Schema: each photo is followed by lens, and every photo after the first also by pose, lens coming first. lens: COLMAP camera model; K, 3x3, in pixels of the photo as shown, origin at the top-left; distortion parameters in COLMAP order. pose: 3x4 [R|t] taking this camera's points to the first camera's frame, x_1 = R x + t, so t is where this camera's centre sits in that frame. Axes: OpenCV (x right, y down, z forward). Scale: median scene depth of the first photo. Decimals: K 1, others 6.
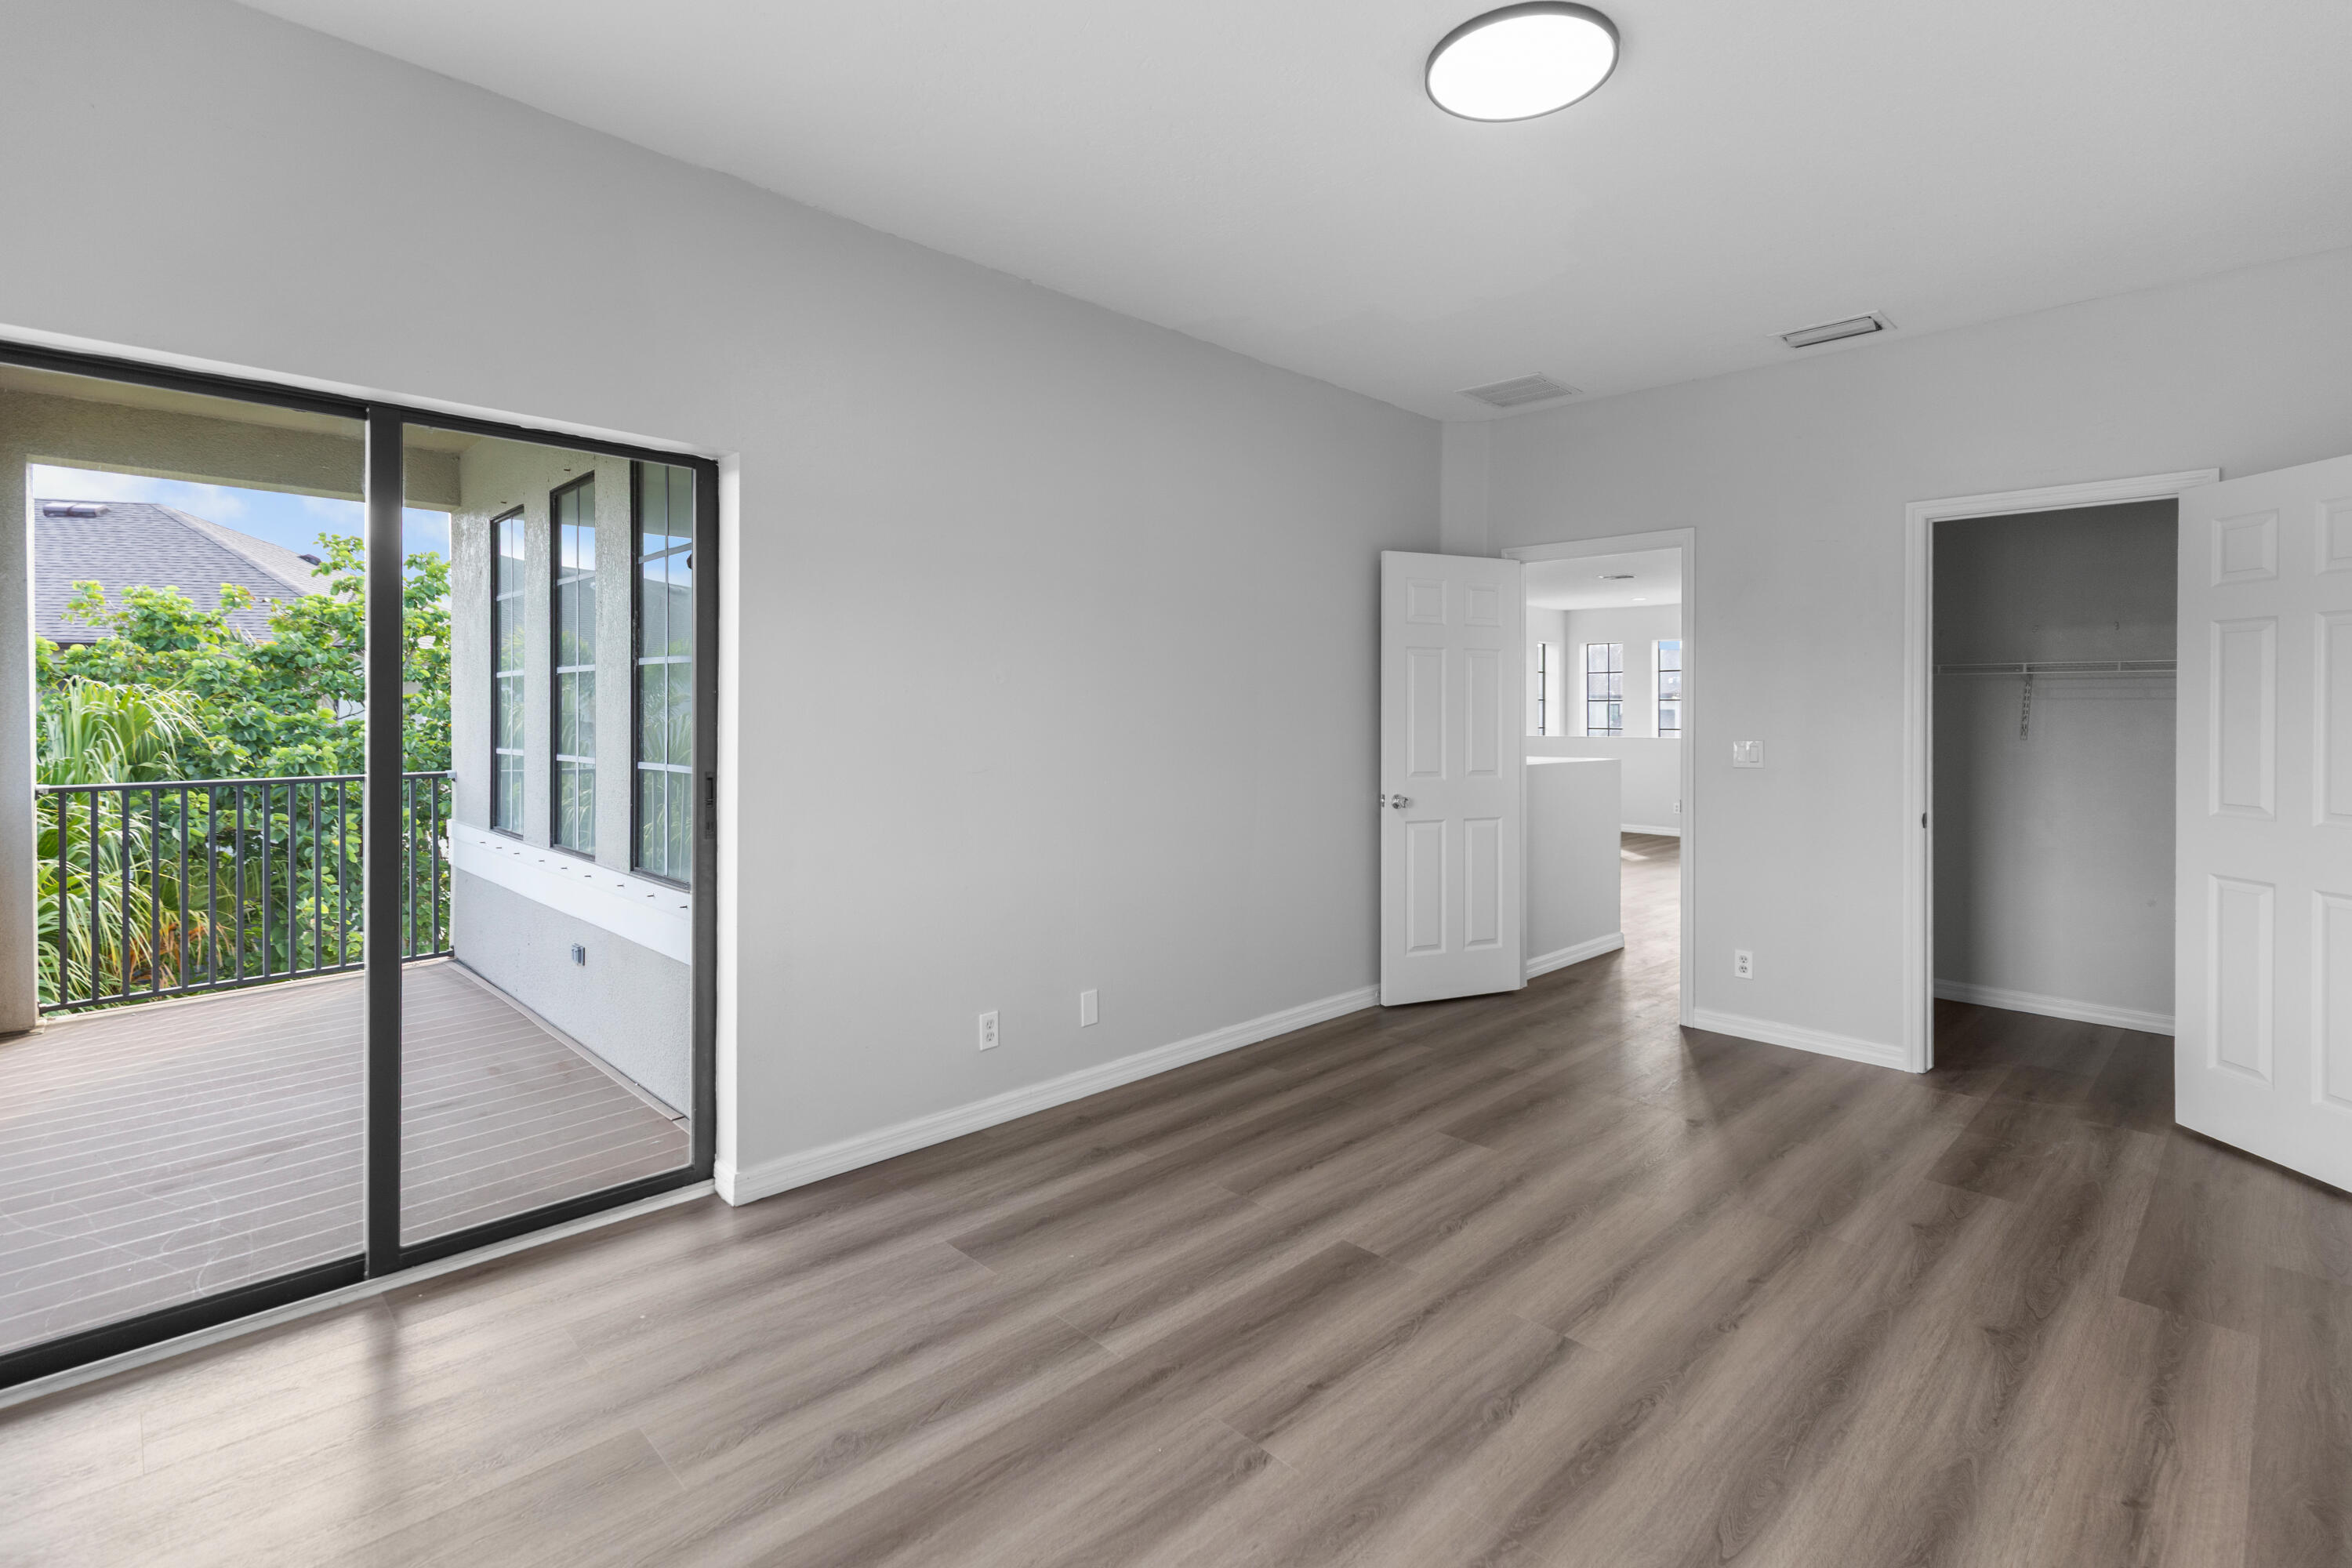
lens RADIAL K [[1079.5, 0, 1183.3], [0, 1079.5, 719.1], [0, 0, 1]] dist [0.013303, -0.000549]
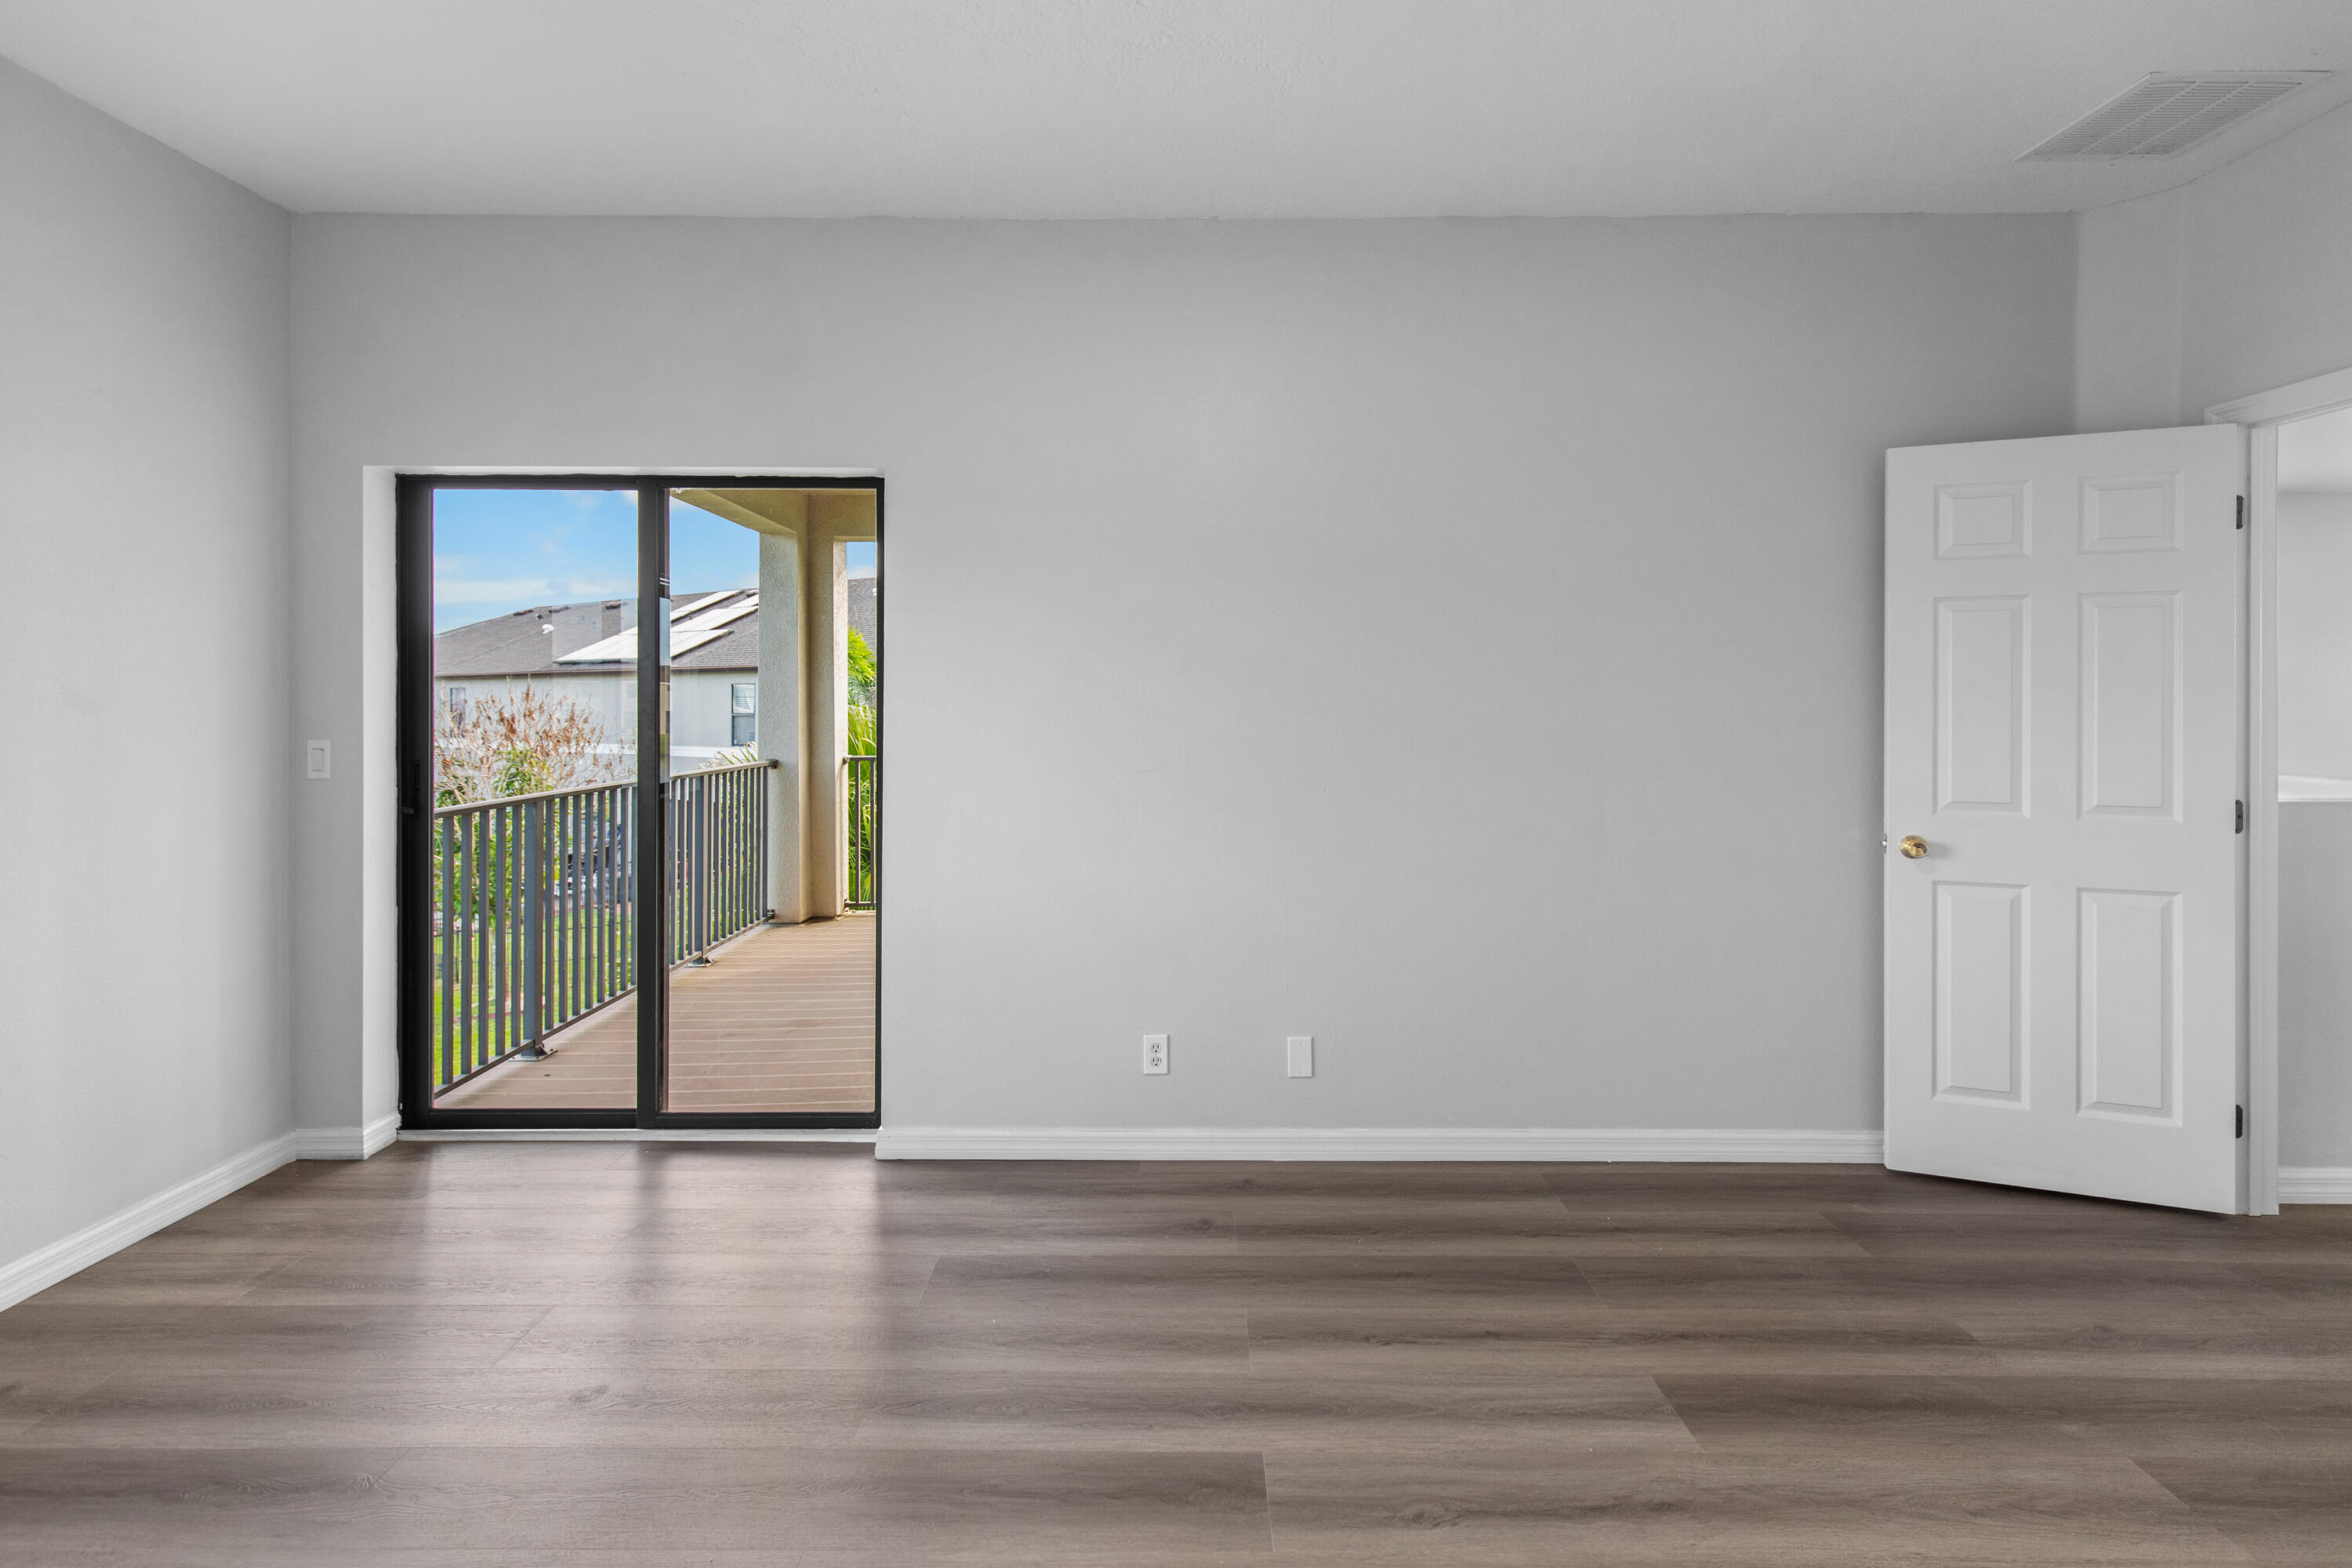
lens RADIAL K [[1092.5, 0, 1167.7], [0, 1092.5, 707.1], [0, 0, 1]] dist [0.010164, -0.000391]
pose [[0.715380, -0.000136, -0.698736, 0.475215], [-0.002014, 0.999995, -0.002256, -0.003032], [0.698733, 0.003021, 0.715377, 0.347982]]
